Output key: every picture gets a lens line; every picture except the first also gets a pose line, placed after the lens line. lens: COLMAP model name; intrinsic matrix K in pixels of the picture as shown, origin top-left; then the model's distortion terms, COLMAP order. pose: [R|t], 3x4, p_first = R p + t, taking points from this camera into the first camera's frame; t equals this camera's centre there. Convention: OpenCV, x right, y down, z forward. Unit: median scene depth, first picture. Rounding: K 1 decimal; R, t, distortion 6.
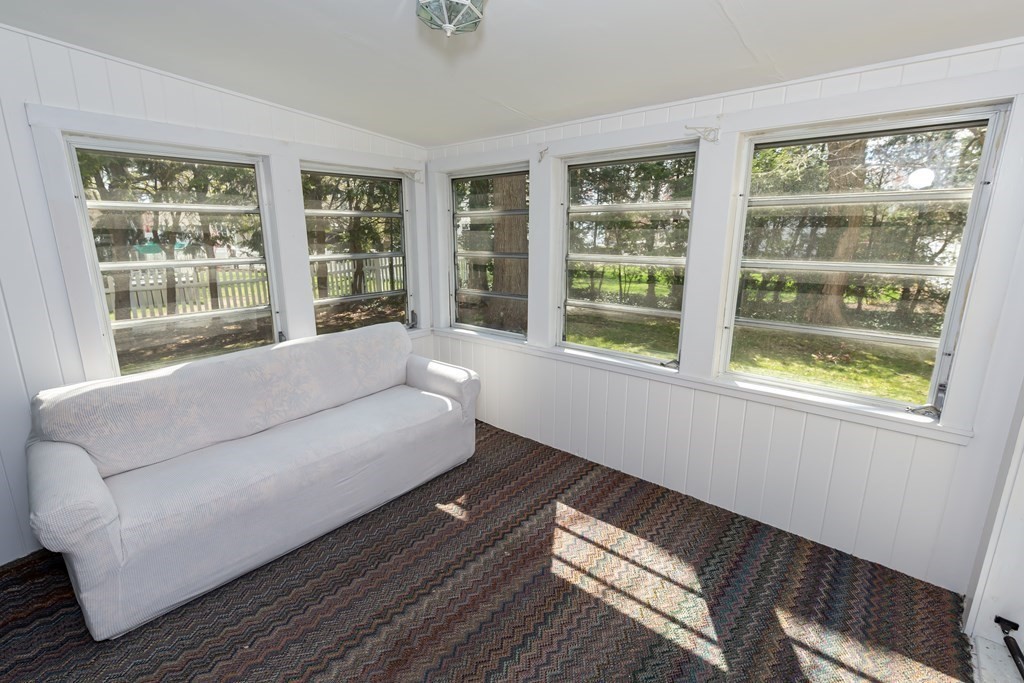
lens RADIAL K [[457.8, 0, 514.9], [0, 457.8, 336.4], [0, 0, 1]] dist [0.001247, 0.000060]
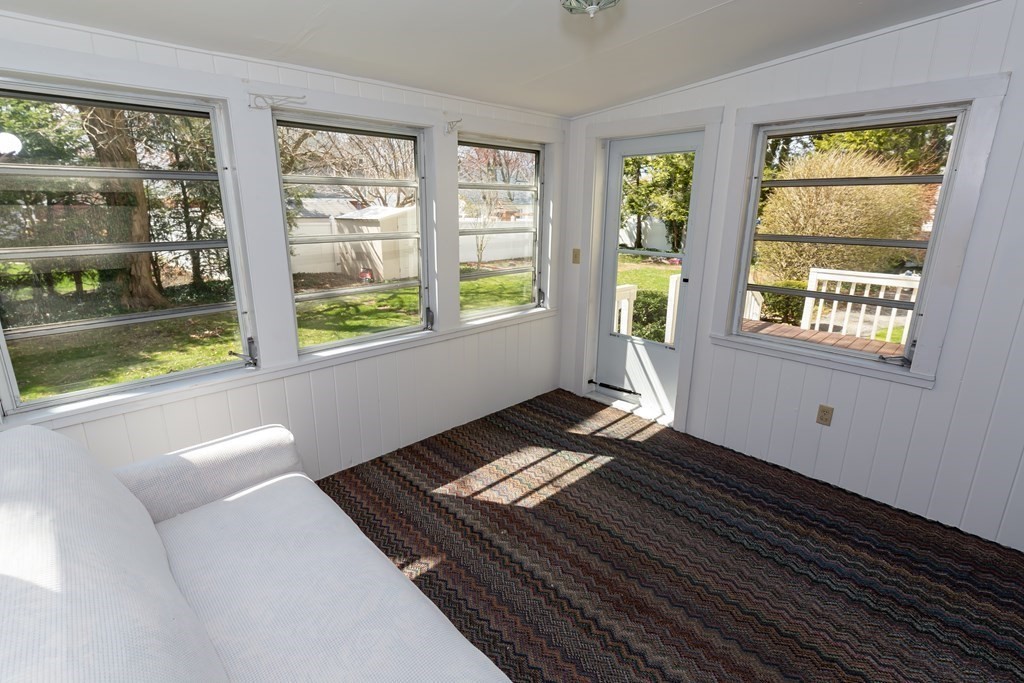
lens RADIAL K [[457.8, 0, 514.9], [0, 457.8, 336.4], [0, 0, 1]] dist [0.001247, 0.000060]
pose [[0.120199, -0.262645, 0.957377, -0.874799], [0.219660, 0.947502, 0.232357, -0.160251], [-0.968143, 0.182368, 0.171582, 0.738707]]
